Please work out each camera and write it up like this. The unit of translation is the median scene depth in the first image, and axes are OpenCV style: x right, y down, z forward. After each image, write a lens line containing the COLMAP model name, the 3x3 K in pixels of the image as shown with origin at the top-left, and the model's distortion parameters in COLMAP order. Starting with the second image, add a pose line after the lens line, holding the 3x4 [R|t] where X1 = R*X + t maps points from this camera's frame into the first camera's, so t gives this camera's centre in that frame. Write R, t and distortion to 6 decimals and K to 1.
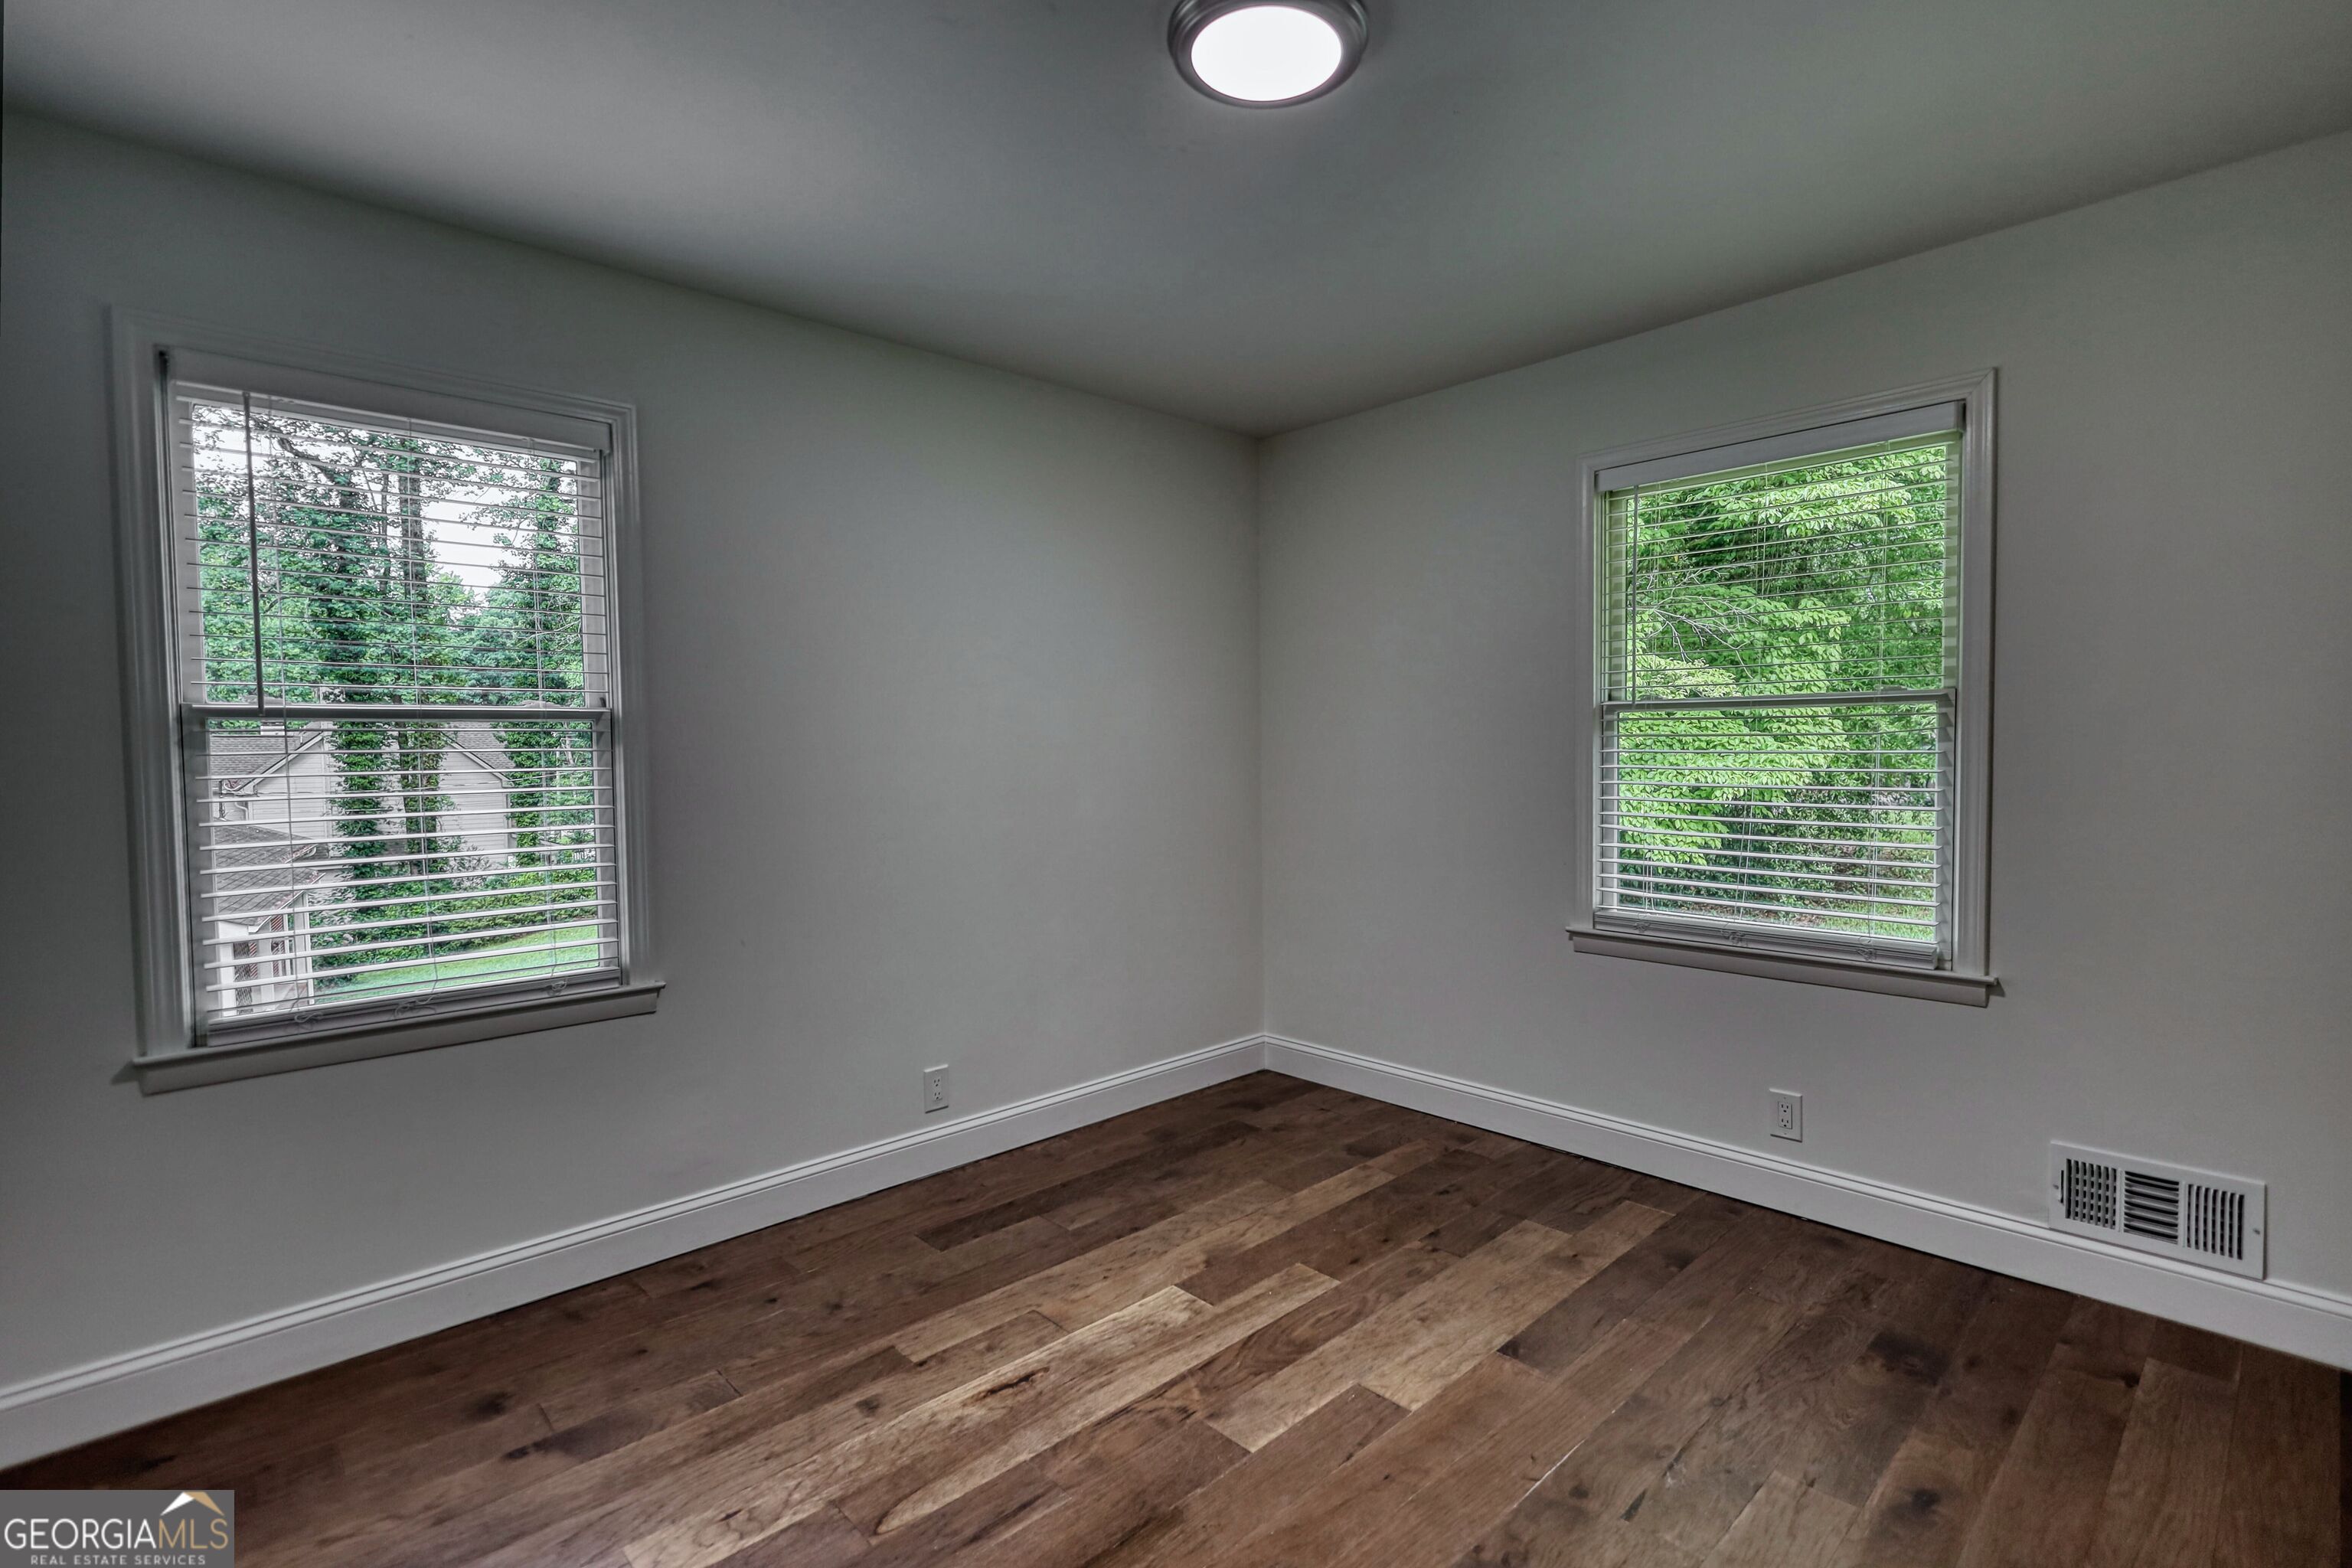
lens RADIAL K [[1093.5, 0, 1164.6], [0, 1093.5, 785.7], [0, 0, 1]] dist [0.001622, 0.000821]
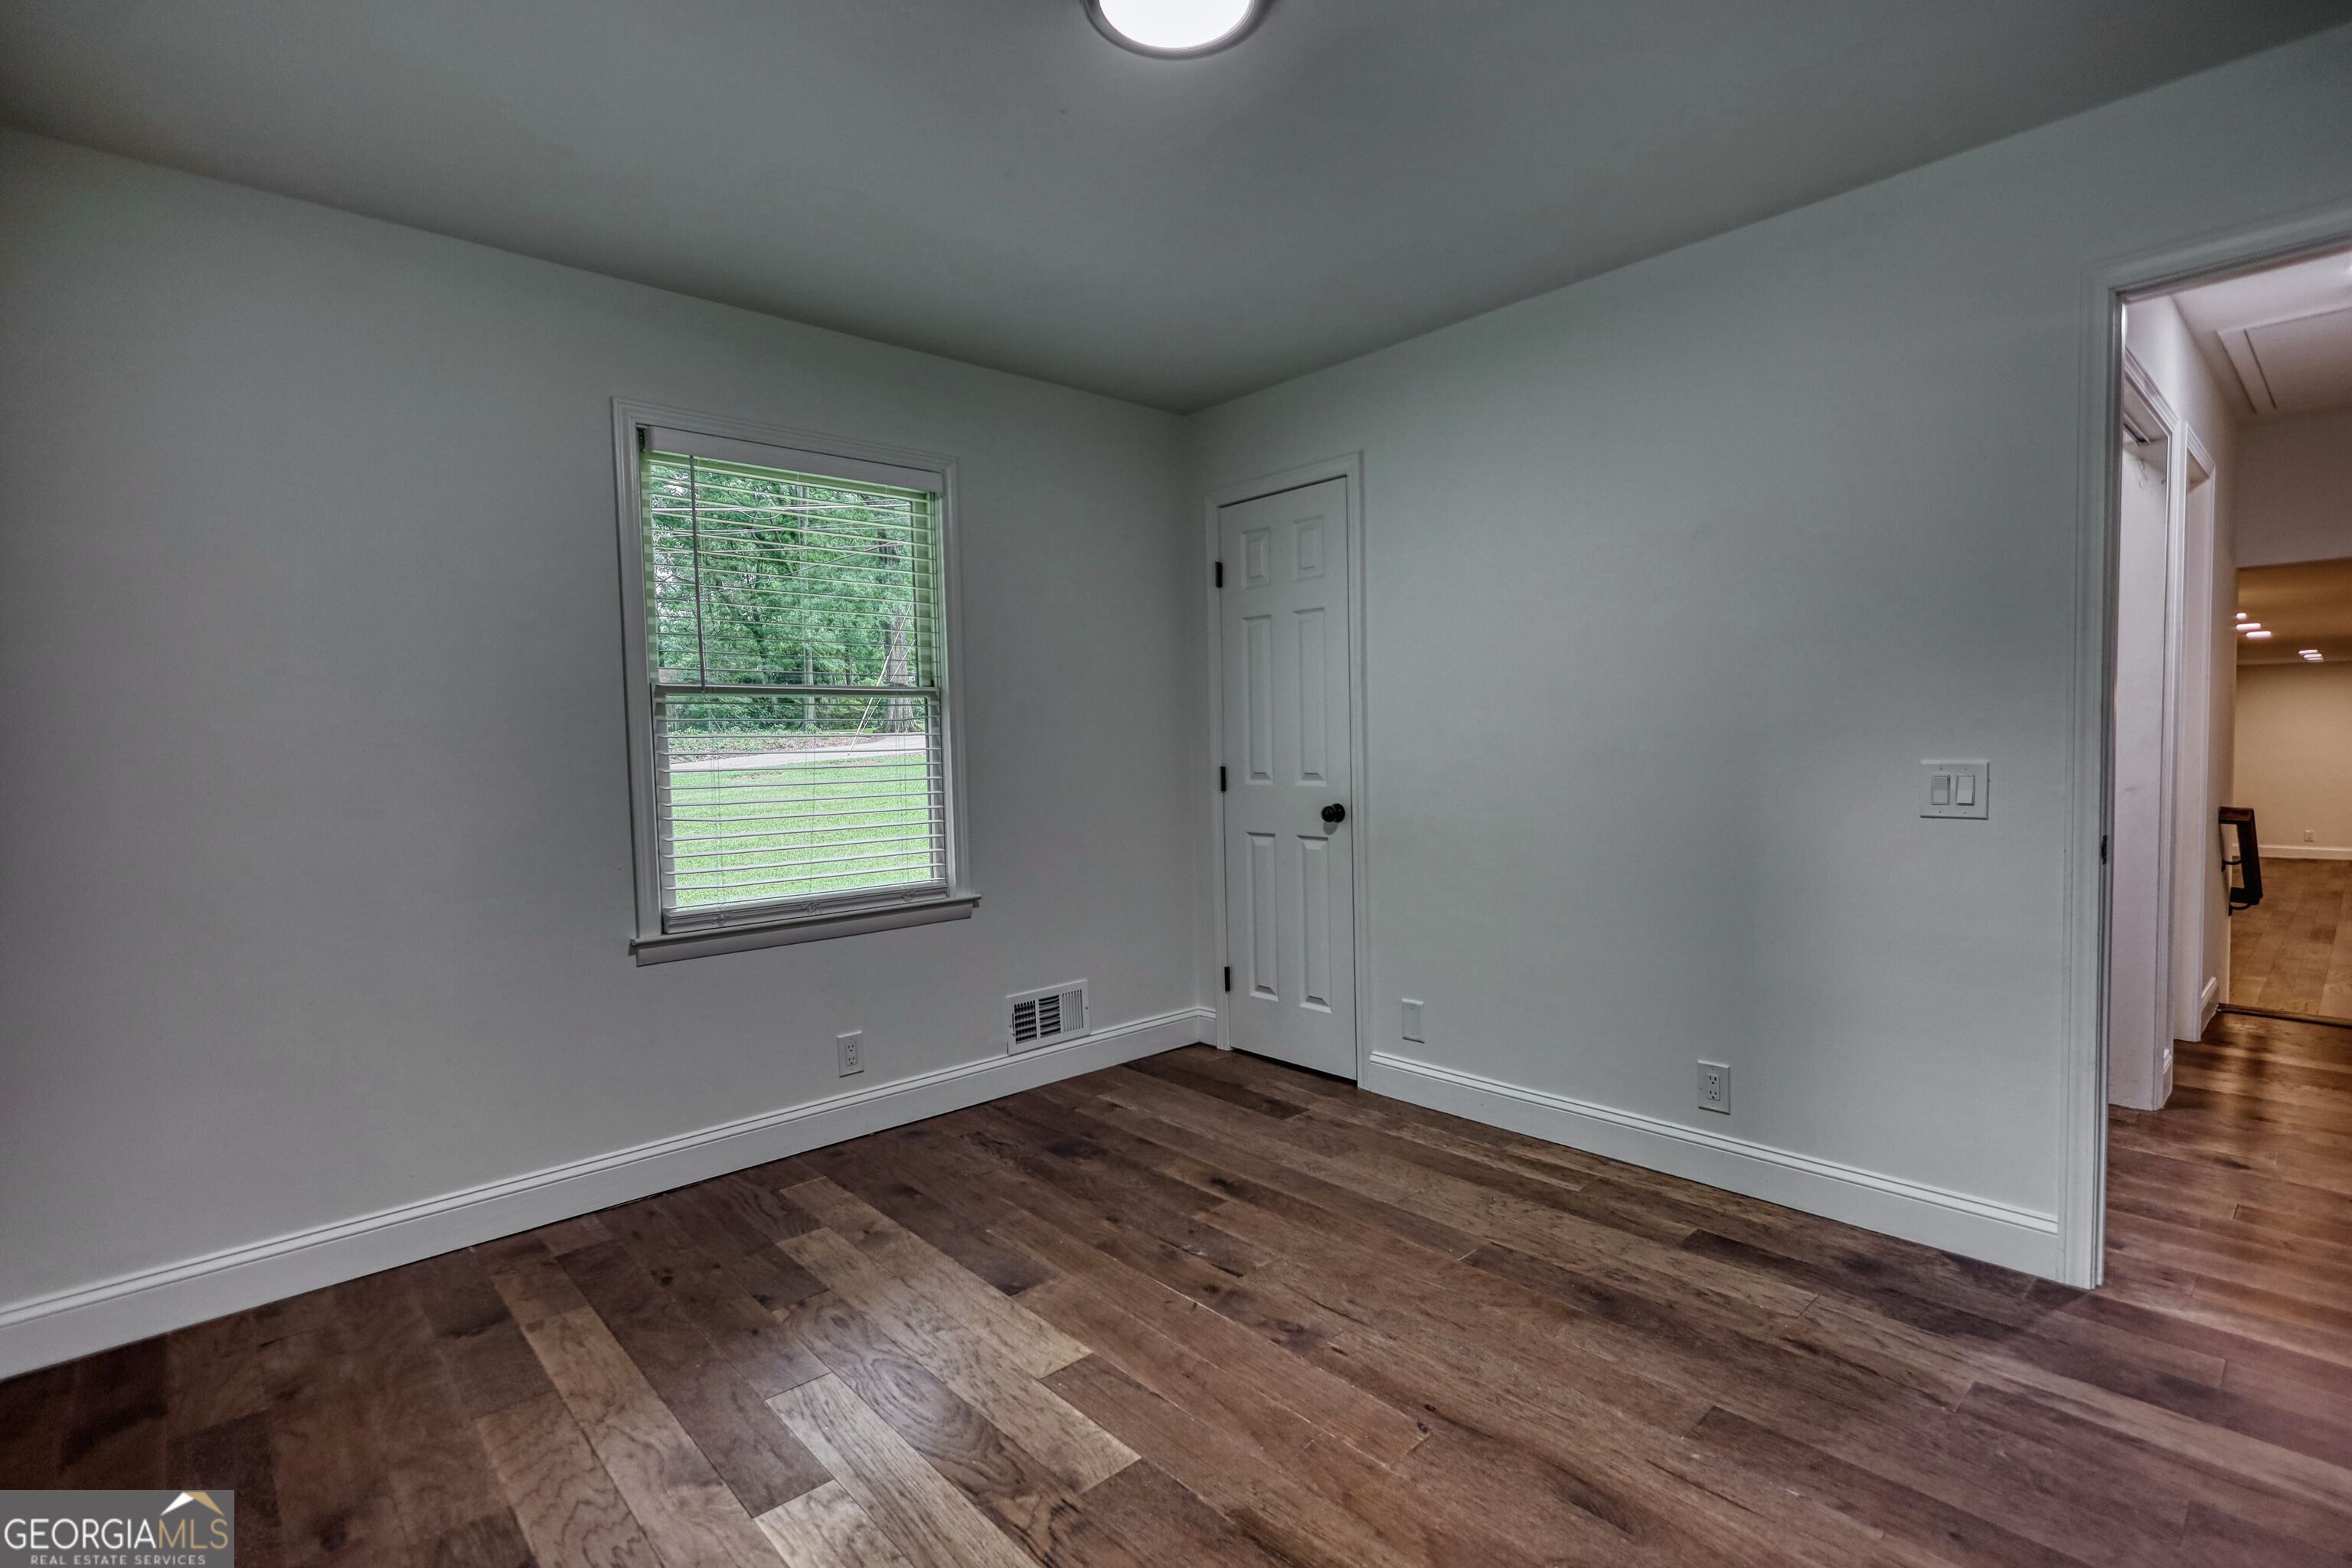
lens RADIAL K [[1093.5, 0, 1192.4], [0, 1093.5, 787.4], [0, 0, 1]] dist [0.001622, 0.000821]
pose [[-0.002092, -0.030855, 0.999522, -0.697040], [0.057690, 0.997855, 0.030924, 0.010904], [-0.998332, 0.057727, -0.000308, 0.771834]]
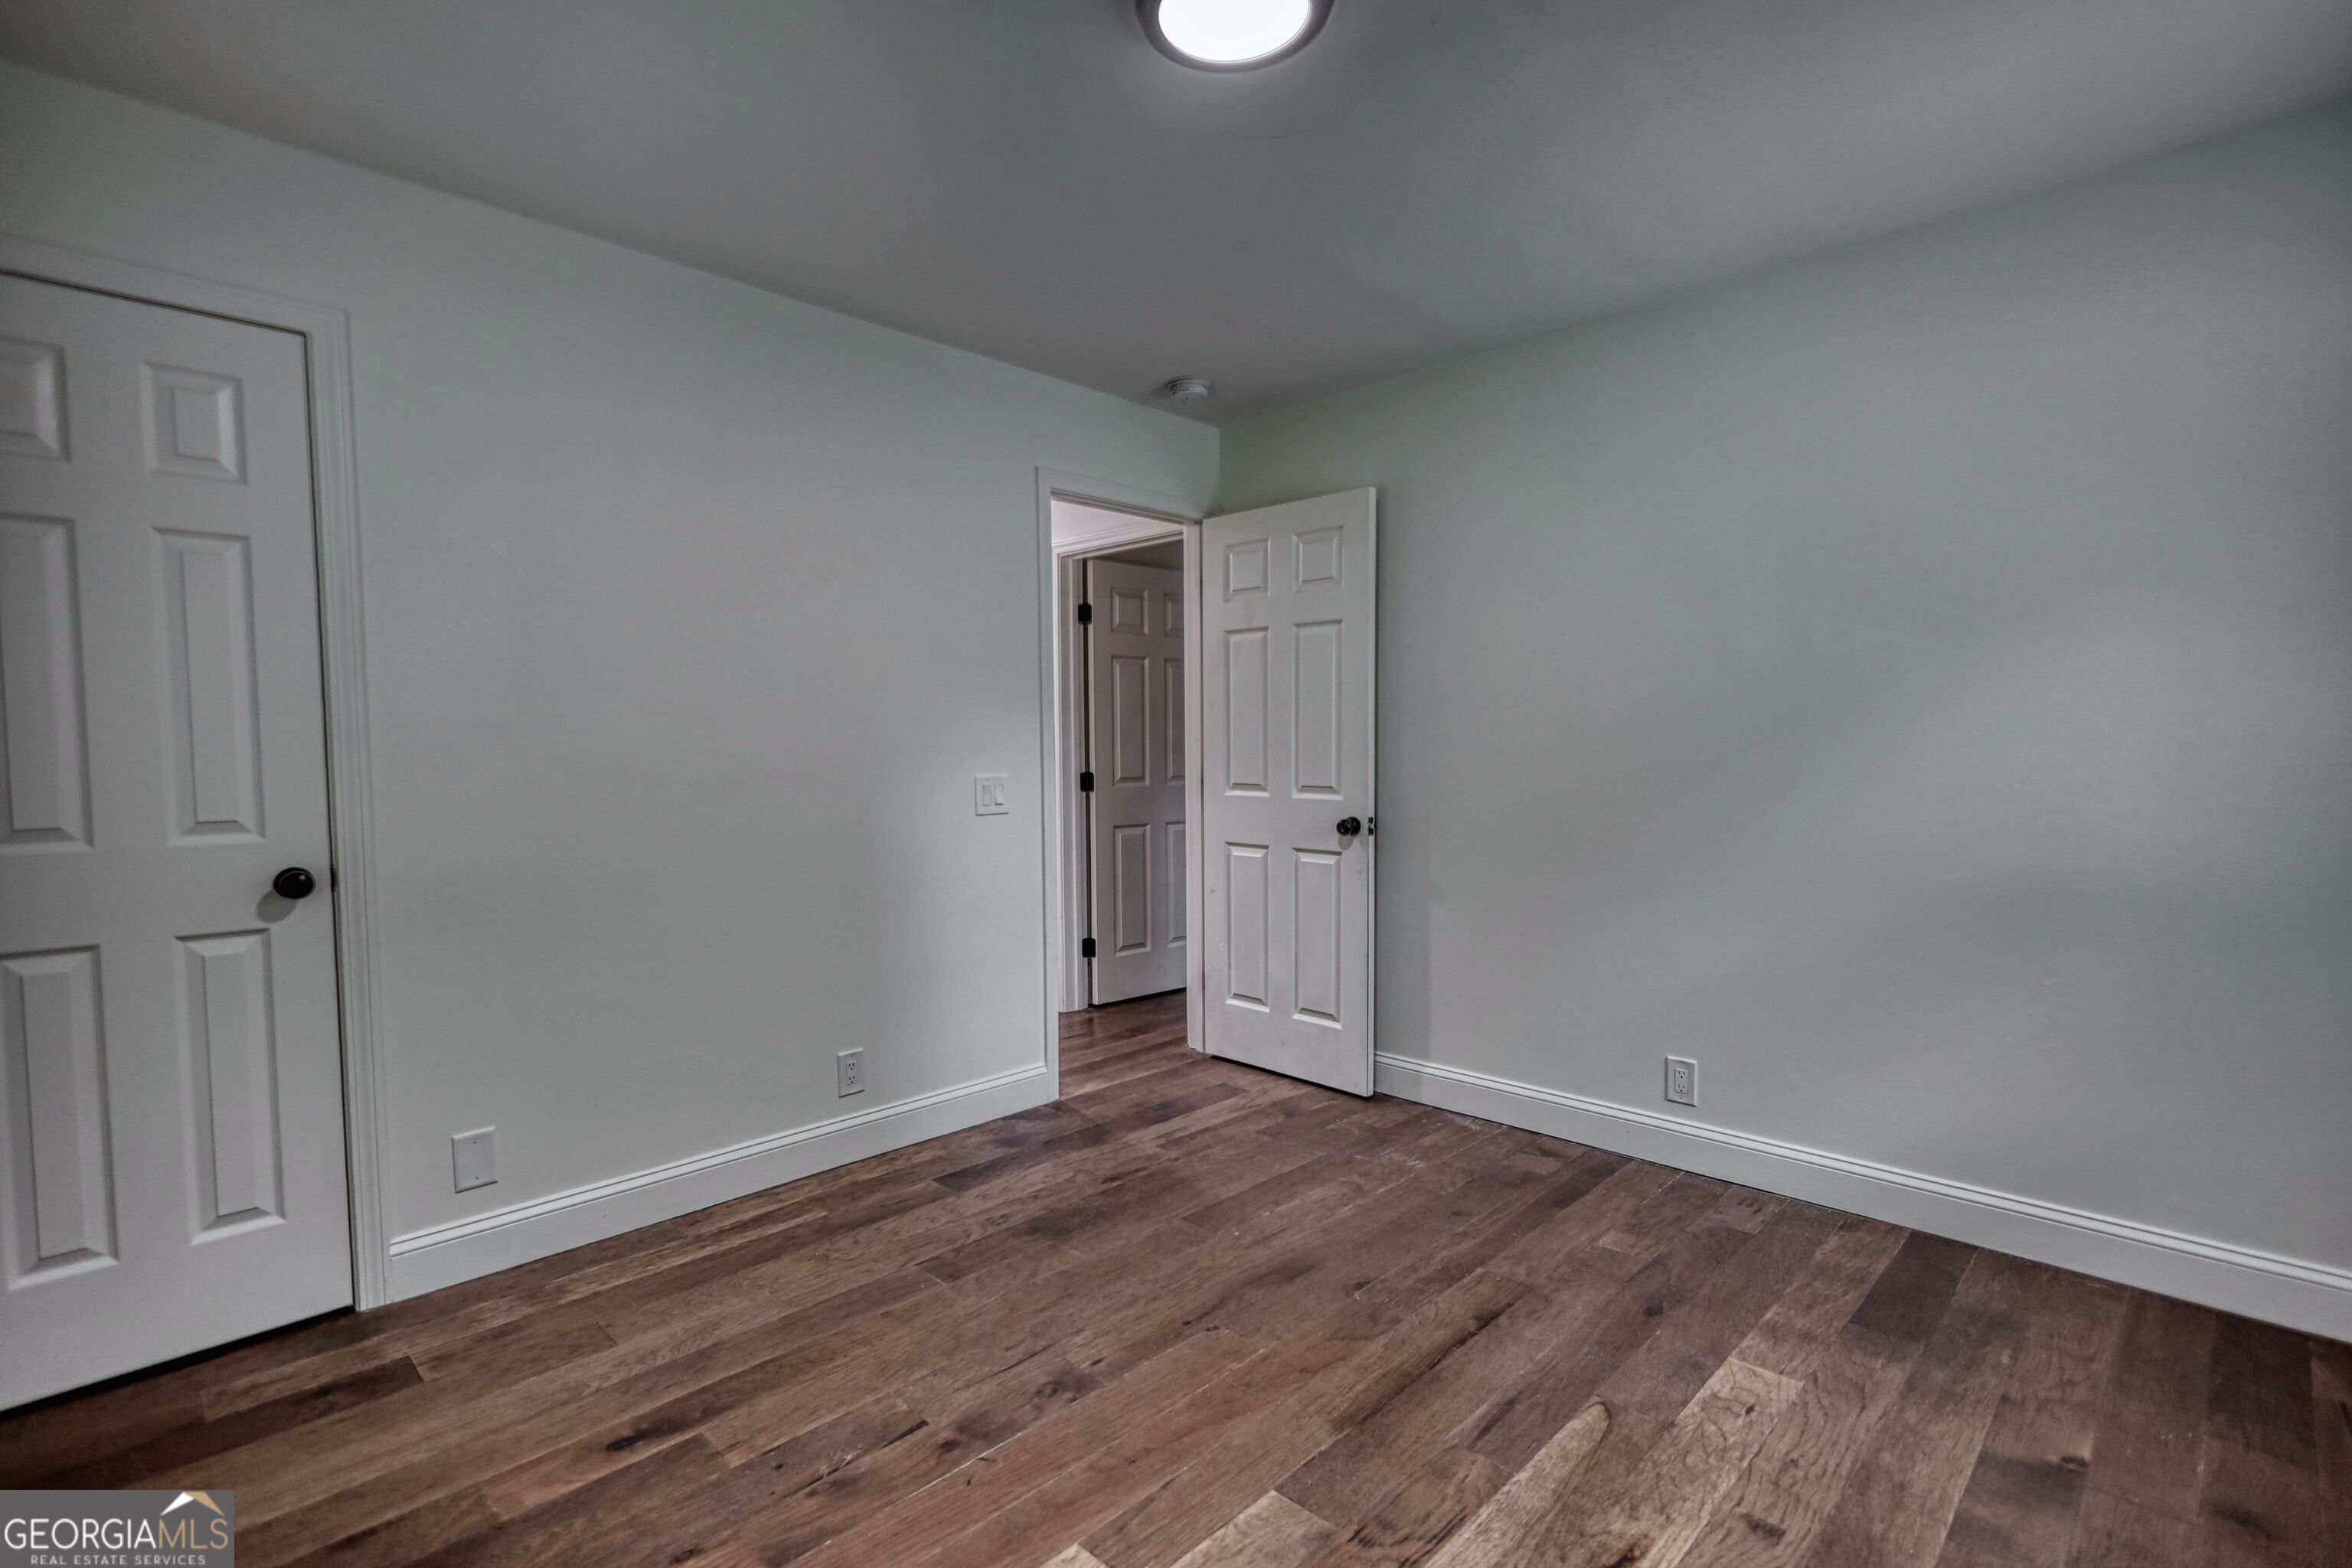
lens RADIAL K [[1093.5, 0, 1166.6], [0, 1093.5, 797.6], [0, 0, 1]] dist [0.001622, 0.000821]
pose [[-0.998871, 0.025308, -0.040200, 0.158332], [0.021889, 0.996281, 0.083332, -0.027915], [0.042160, 0.082358, -0.995711, 1.540617]]
